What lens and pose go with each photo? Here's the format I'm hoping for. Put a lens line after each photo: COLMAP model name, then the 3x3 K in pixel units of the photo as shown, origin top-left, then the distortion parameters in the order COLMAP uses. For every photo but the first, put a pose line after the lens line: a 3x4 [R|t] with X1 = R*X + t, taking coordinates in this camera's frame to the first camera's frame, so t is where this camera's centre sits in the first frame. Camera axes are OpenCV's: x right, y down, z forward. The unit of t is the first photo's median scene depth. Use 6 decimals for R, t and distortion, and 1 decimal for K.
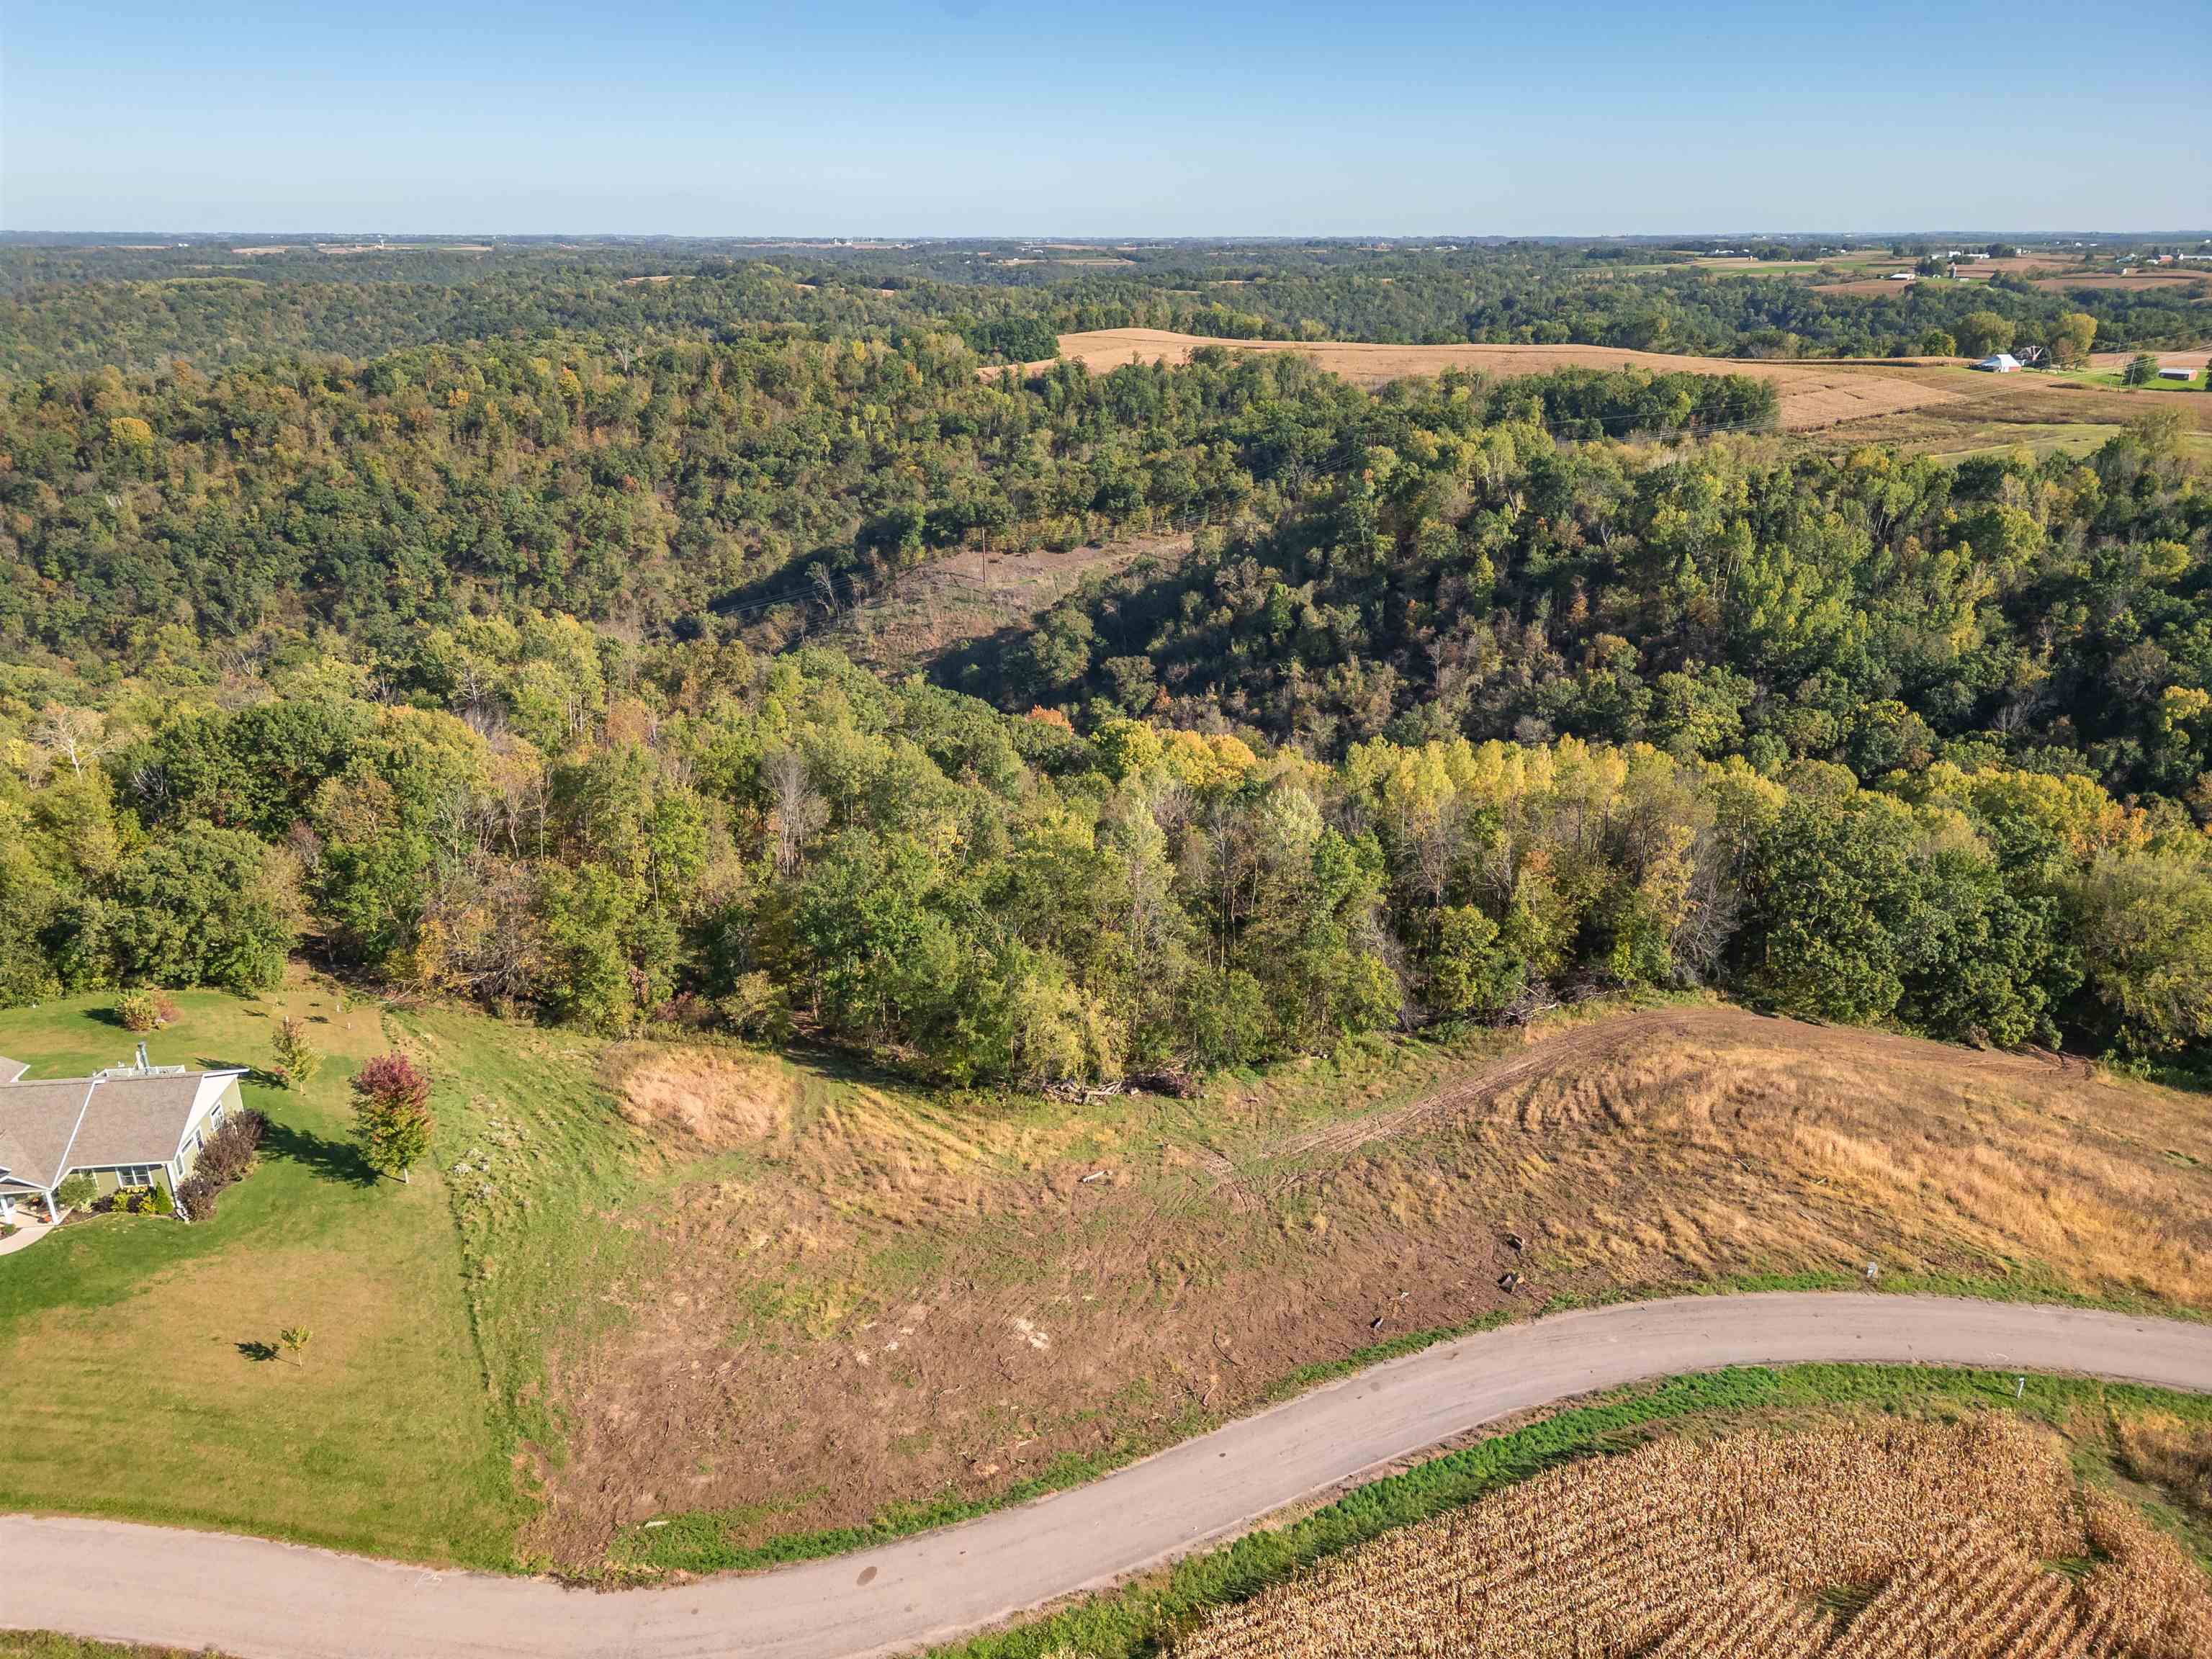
lens RADIAL K [[1542.2, 0, 1106.0], [0, 1542.2, 829.5], [0, 0, 1]] dist [0.072157, -0.068785]
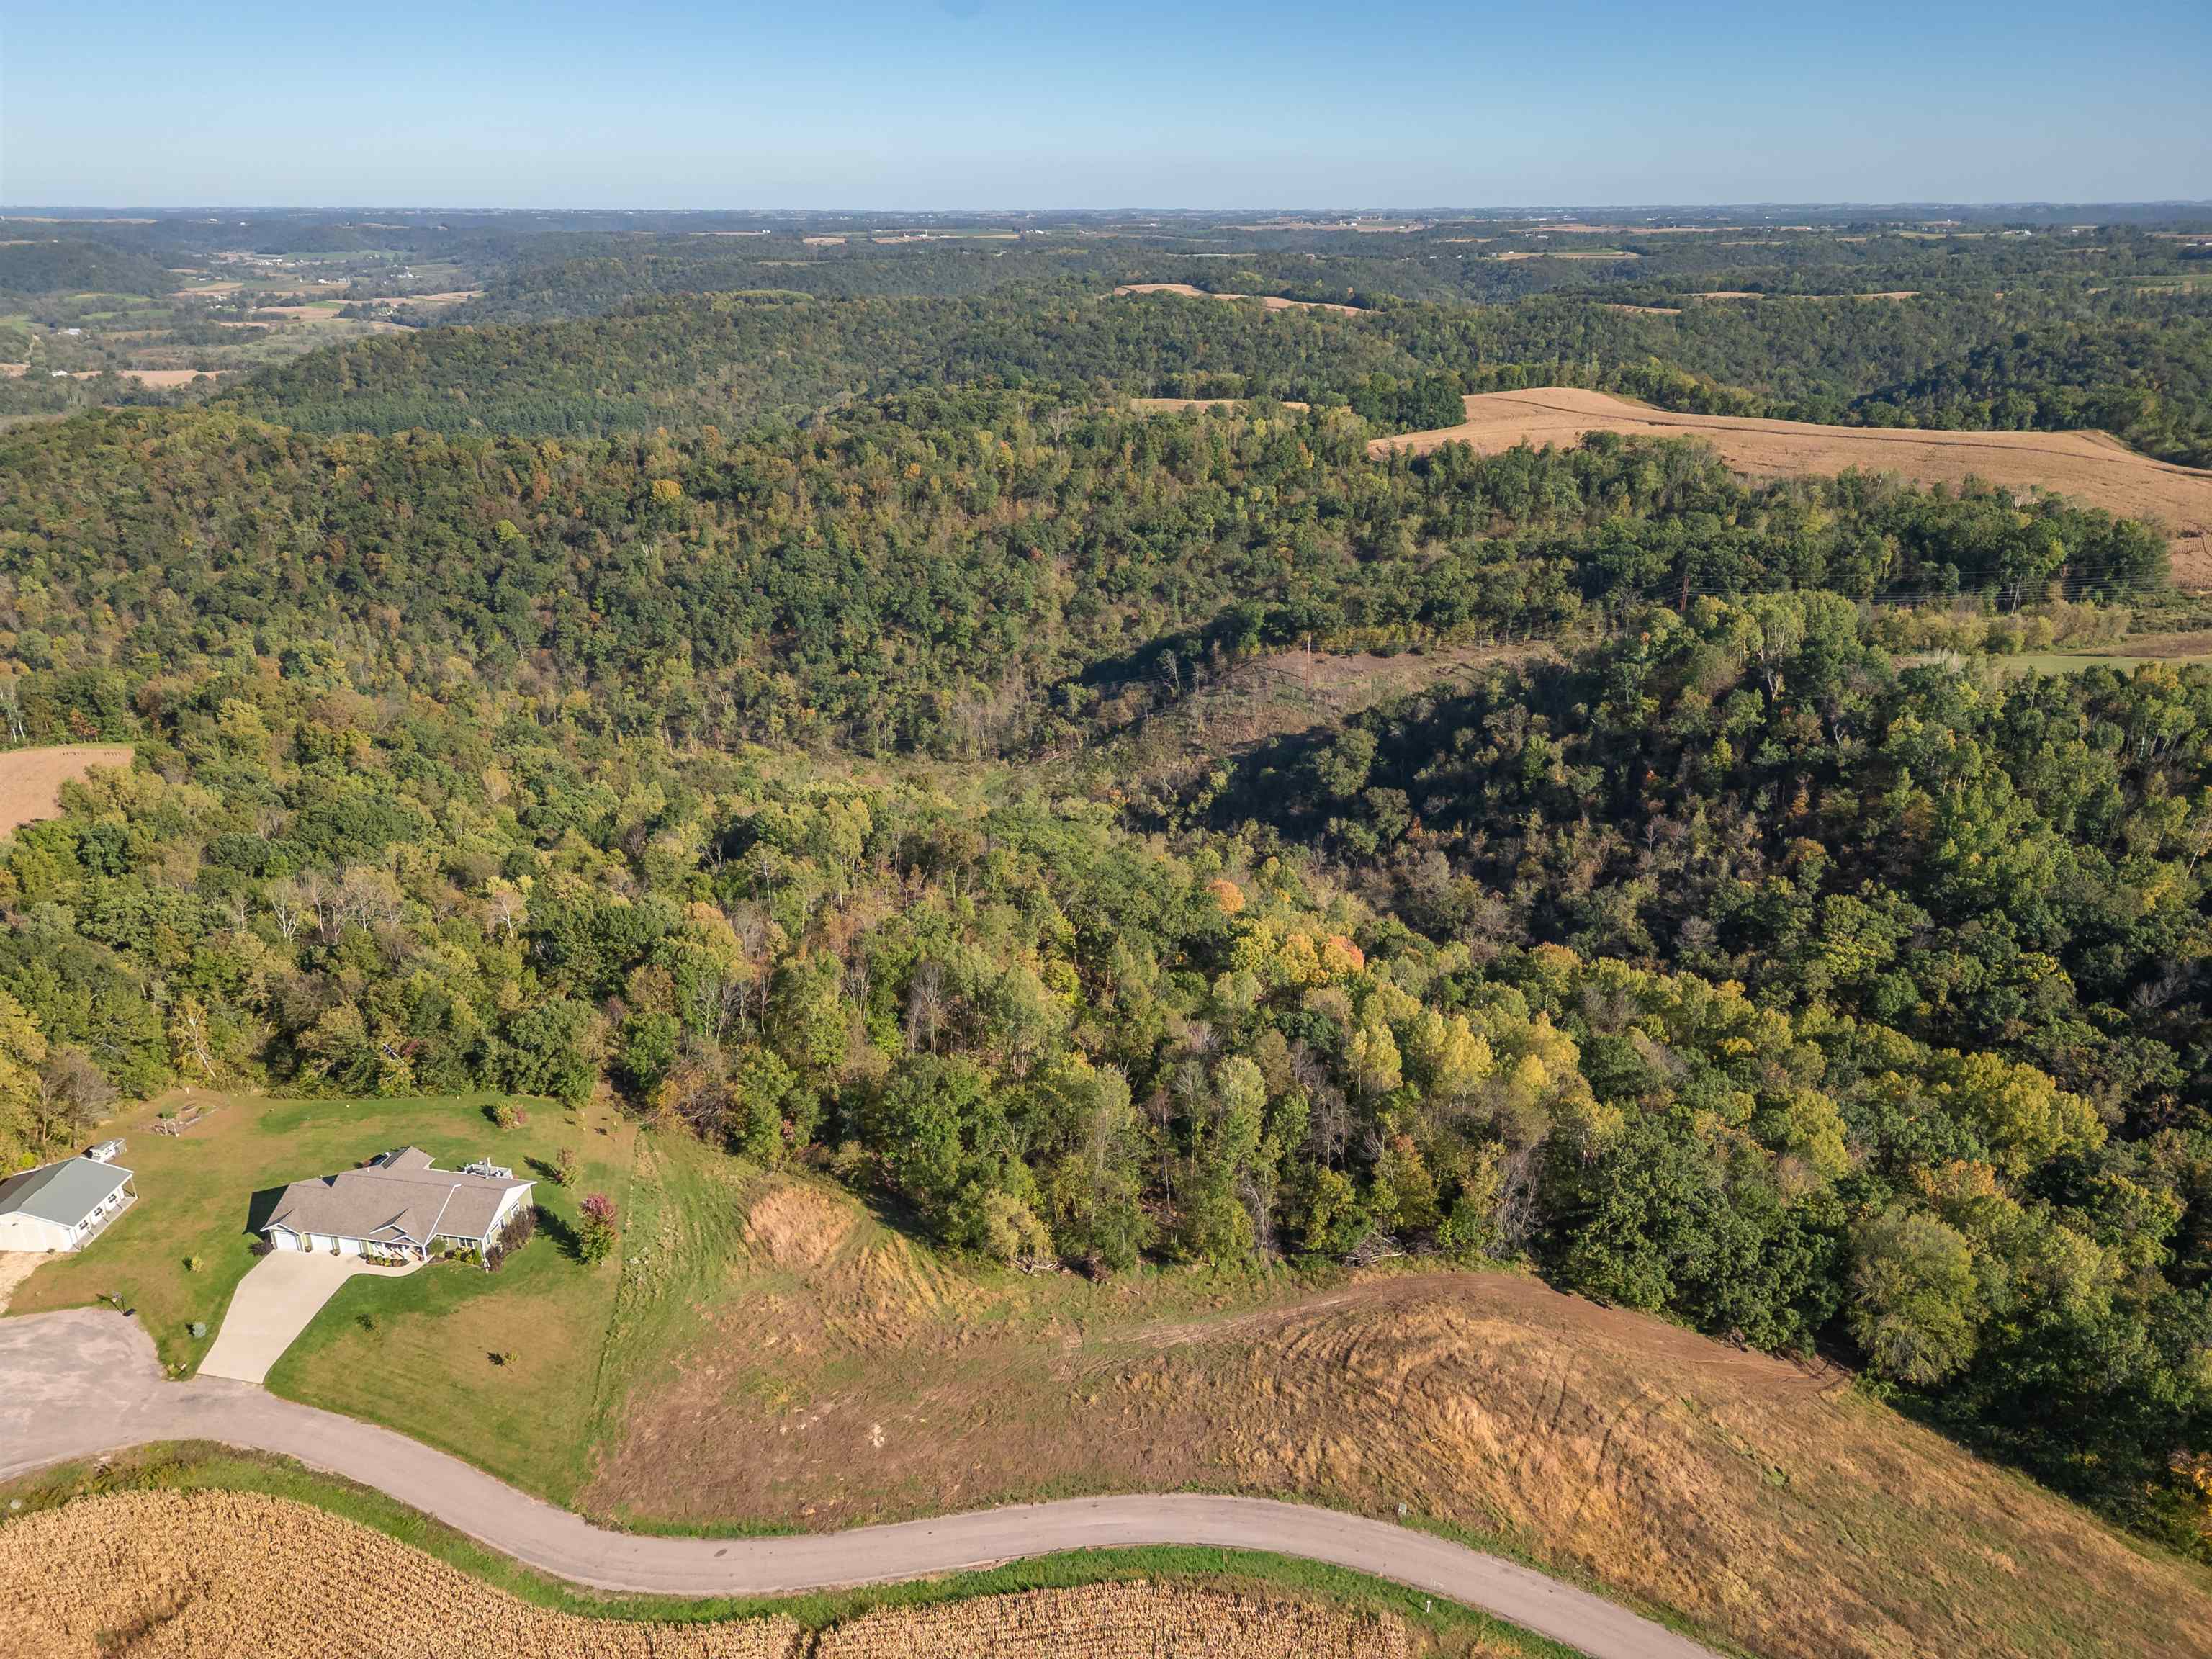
lens RADIAL K [[1542.2, 0, 1106.0], [0, 1542.2, 829.5], [0, 0, 1]] dist [0.072157, -0.068785]
pose [[0.953400, 0.110969, -0.280561, 0.146770], [-0.106021, 0.993823, 0.032803, -0.104672], [0.282468, -0.001529, 0.959276, -0.144545]]
